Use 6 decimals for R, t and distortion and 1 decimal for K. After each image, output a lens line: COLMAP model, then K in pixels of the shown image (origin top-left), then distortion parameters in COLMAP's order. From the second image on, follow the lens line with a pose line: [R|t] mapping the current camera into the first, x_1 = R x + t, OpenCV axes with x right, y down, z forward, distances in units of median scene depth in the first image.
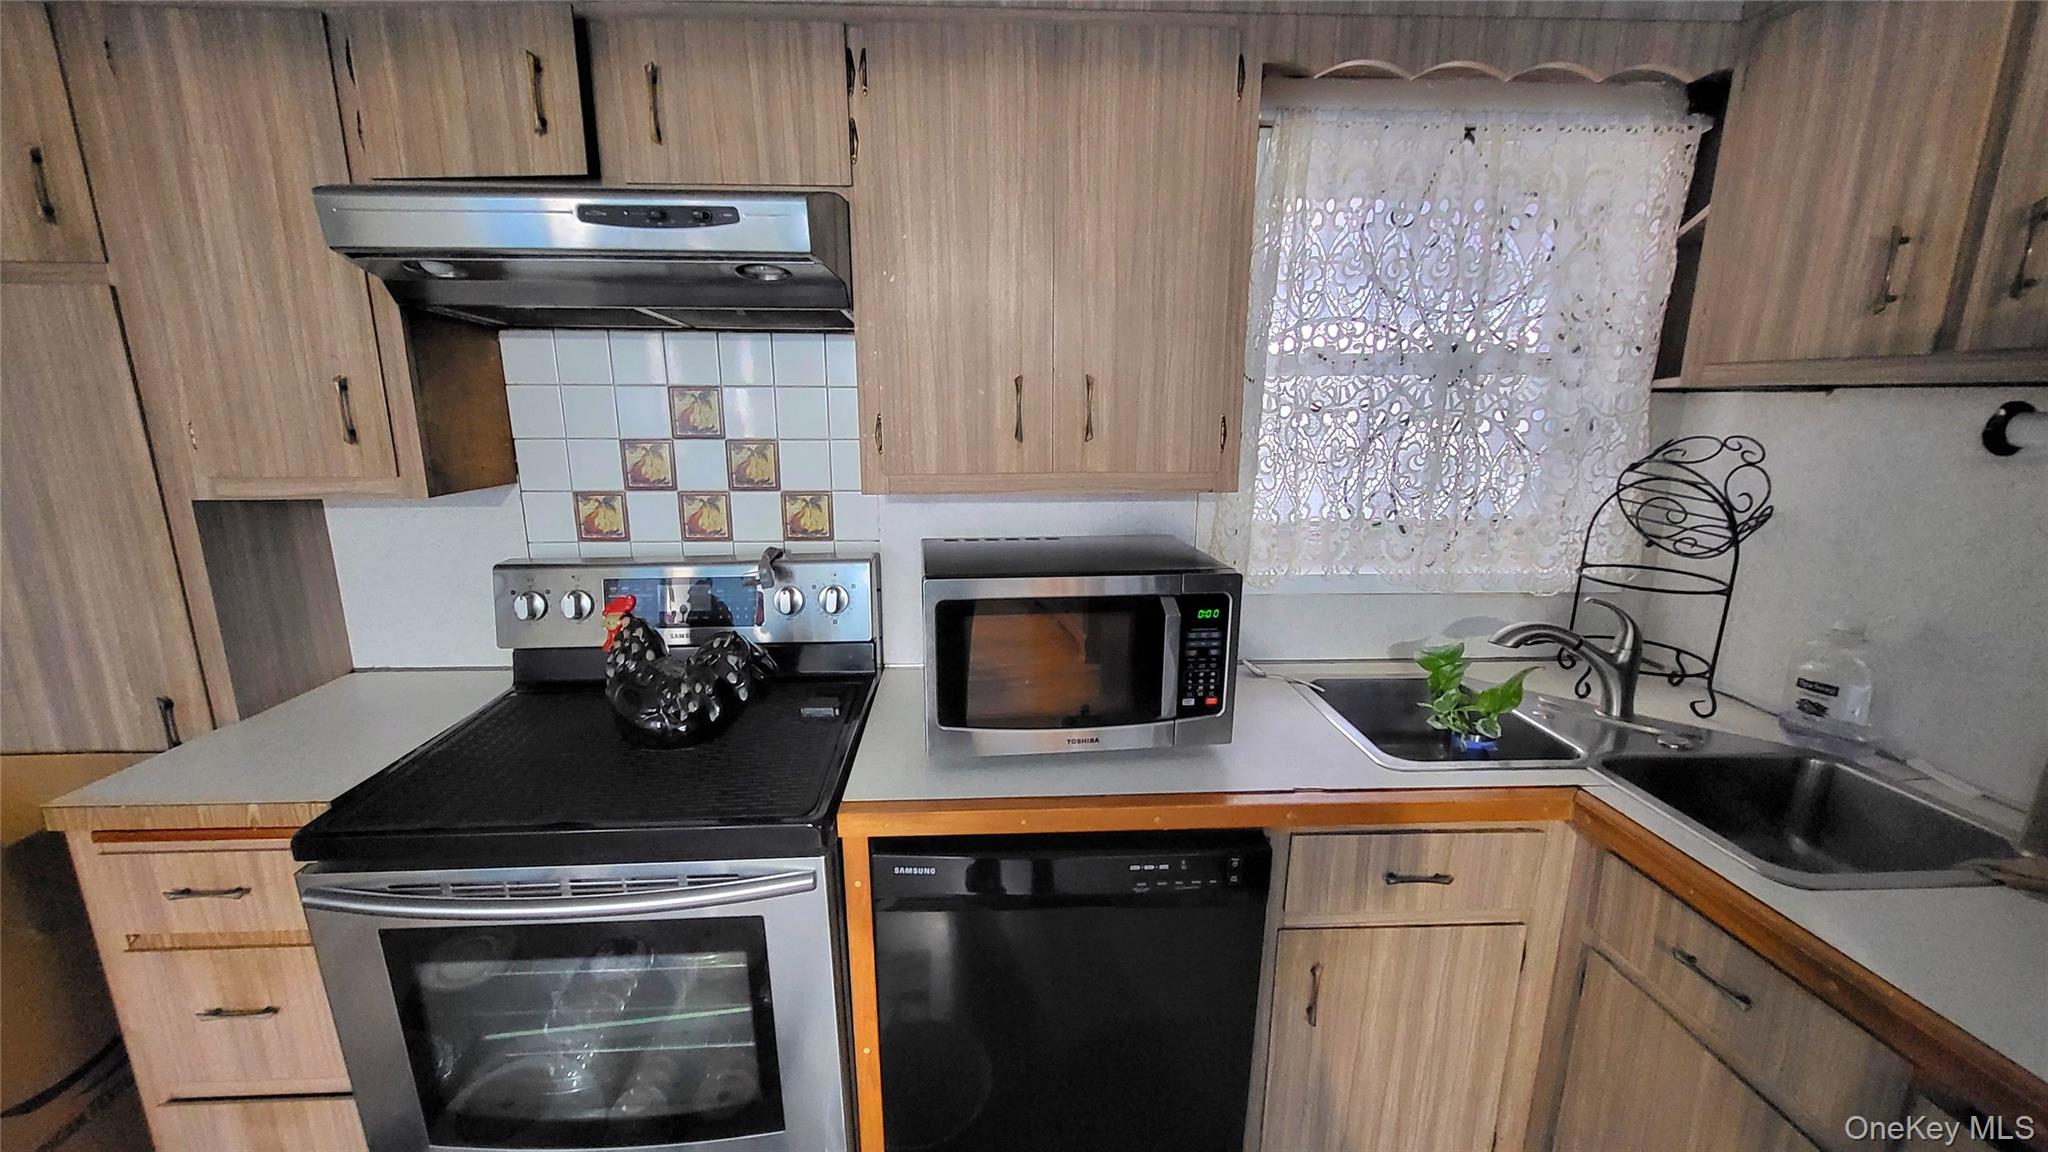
lens RADIAL K [[808.7, 0, 1011.2], [0, 808.7, 579.0], [0, 0, 1]] dist [-0.000461, -0.000592]
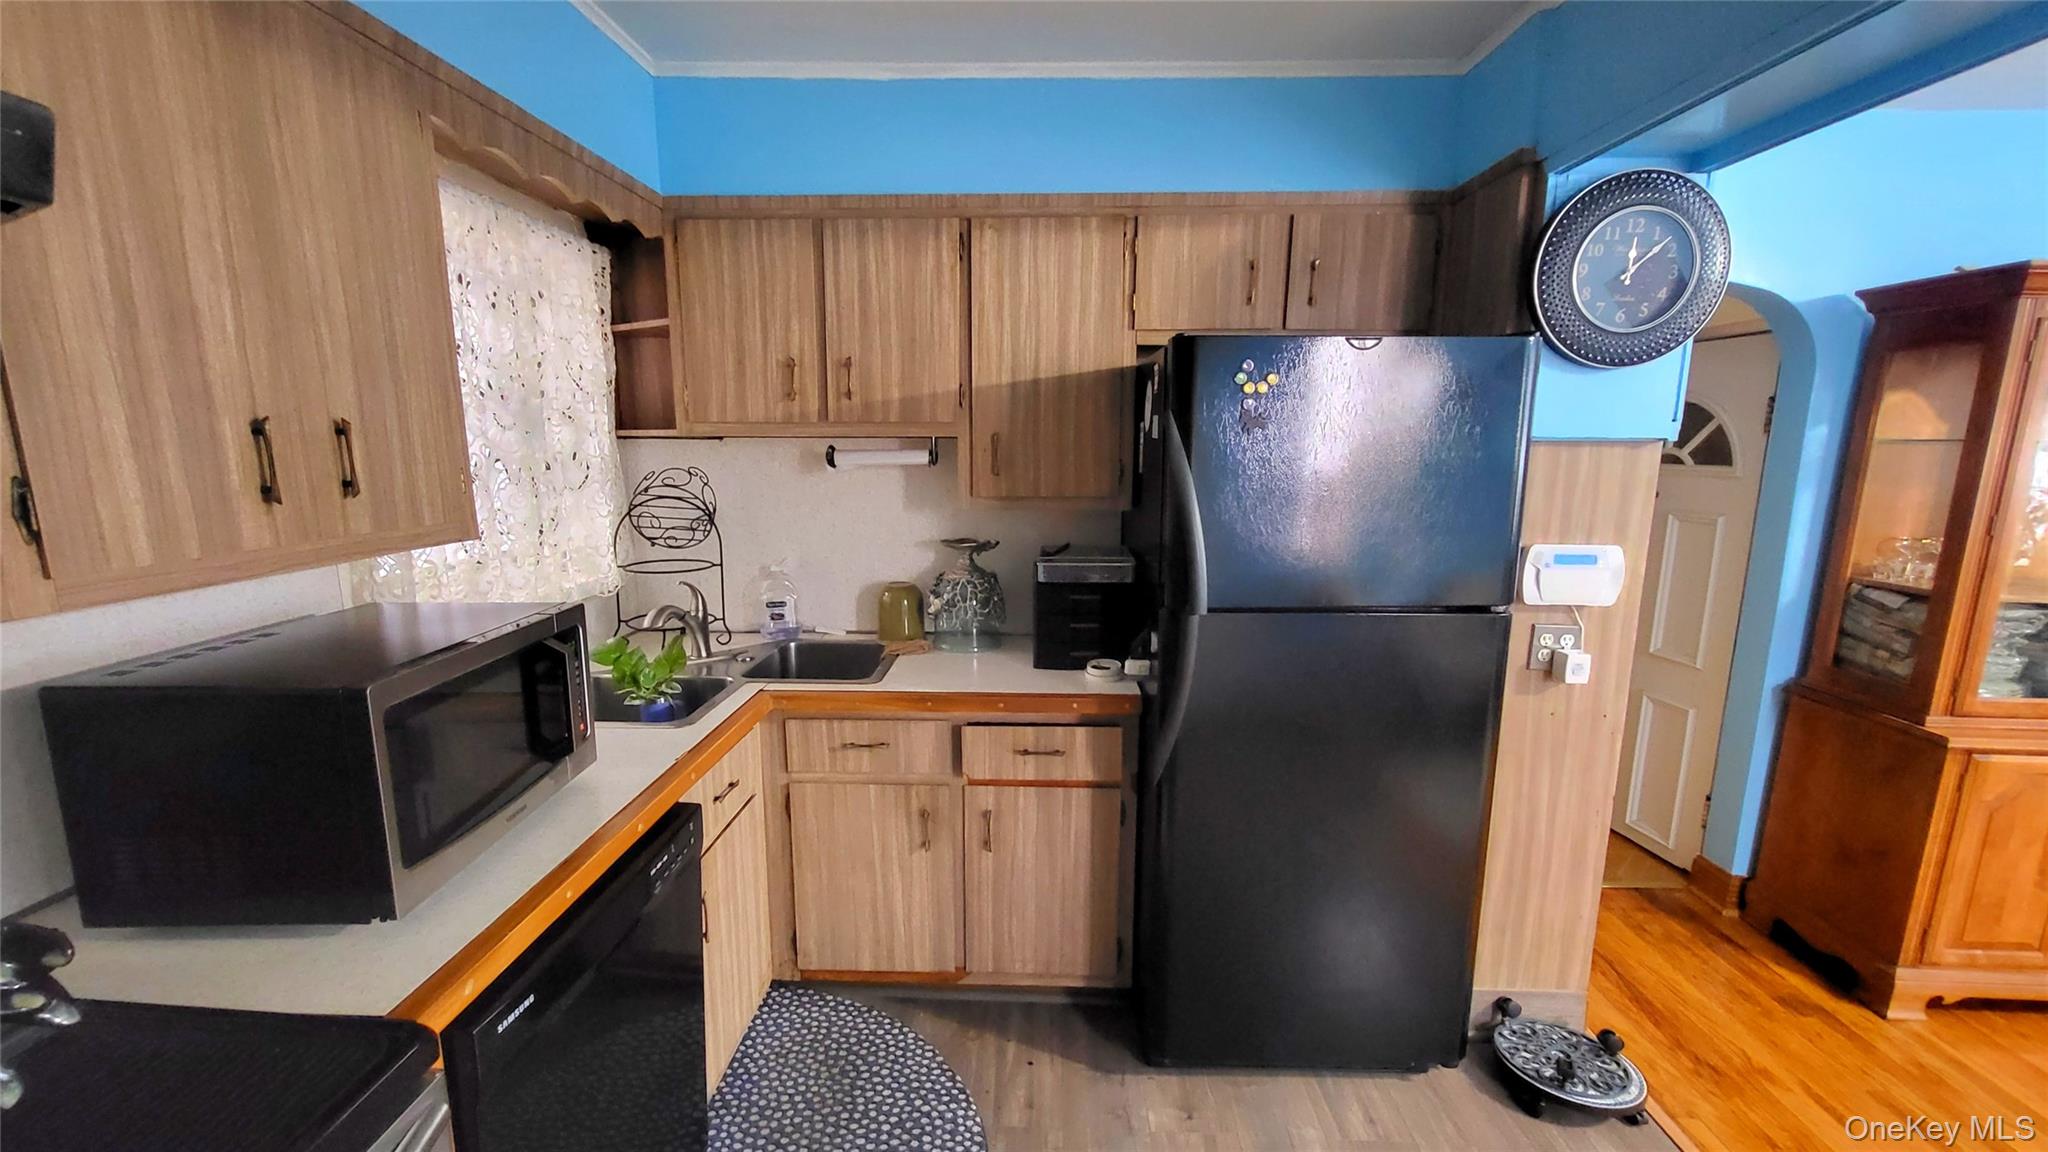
lens RADIAL K [[808.7, 0, 1011.2], [0, 808.7, 579.0], [0, 0, 1]] dist [-0.000461, -0.000592]
pose [[0.089072, -0.168995, 0.981584, -0.704026], [0.212954, 0.965944, 0.146978, -0.073092], [-0.972994, 0.195941, 0.122026, 0.275916]]
